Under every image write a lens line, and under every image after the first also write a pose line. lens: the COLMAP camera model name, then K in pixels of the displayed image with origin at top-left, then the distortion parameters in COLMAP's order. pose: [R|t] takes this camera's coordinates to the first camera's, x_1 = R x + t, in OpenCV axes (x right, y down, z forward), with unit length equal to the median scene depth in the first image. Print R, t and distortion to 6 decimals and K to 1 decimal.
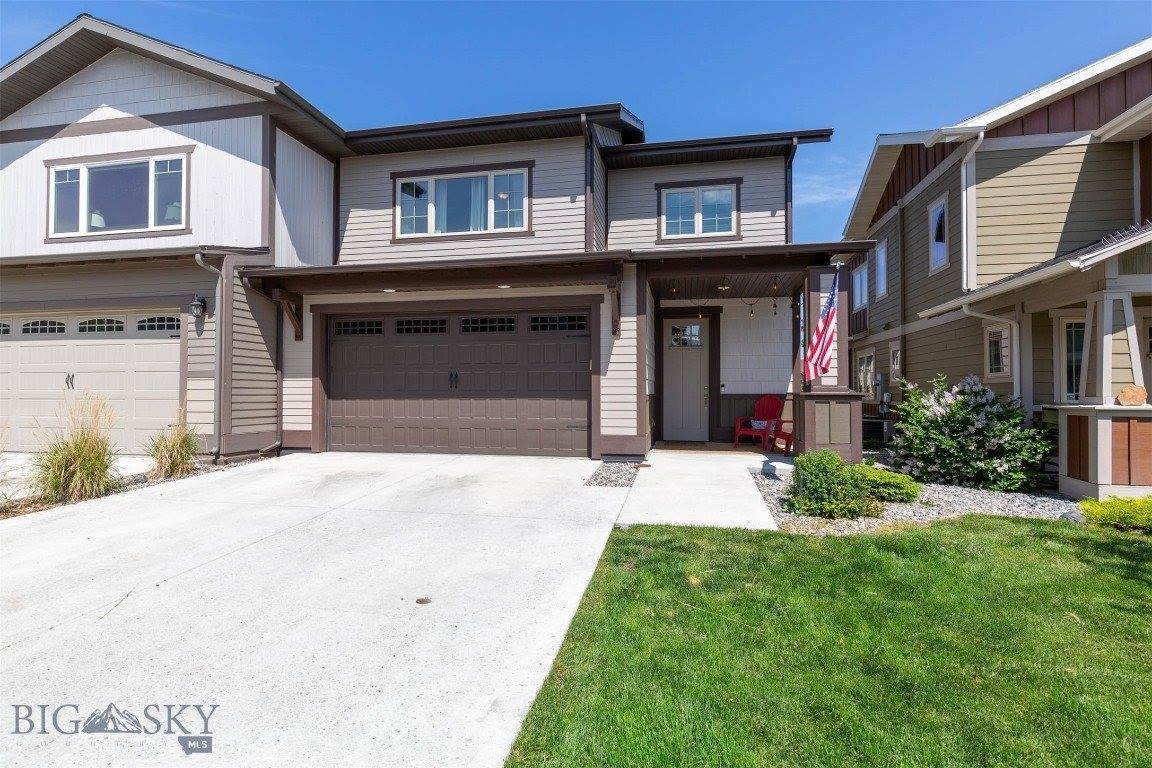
lens RADIAL K [[591.6, 0, 576.3], [0, 591.6, 389.5], [0, 0, 1]] dist [0.000993, 0.000107]
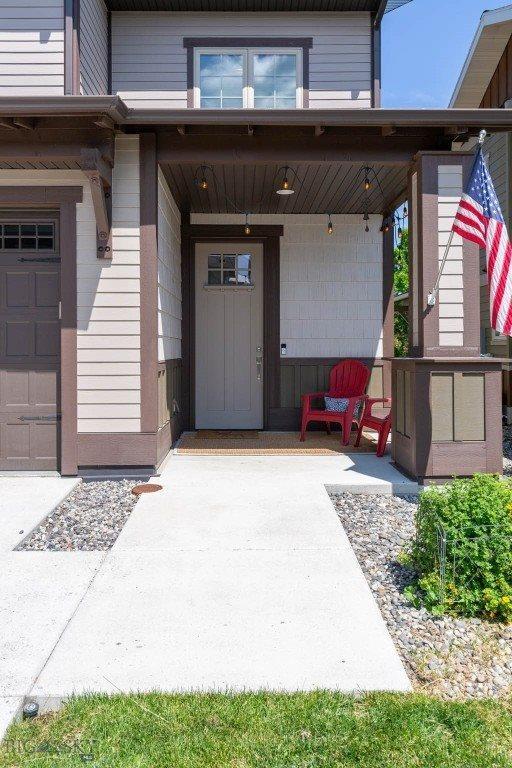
lens RADIAL K [[667.1, 0, 256.0], [0, 667.1, 382.4], [0, 0, 1]] dist [0.011259, 0.008818]
pose [[0.979234, -0.012080, 0.202375, 0.078943], [0.001072, 0.998518, 0.054417, -0.007127], [-0.202732, -0.053070, 0.977795, 0.328453]]
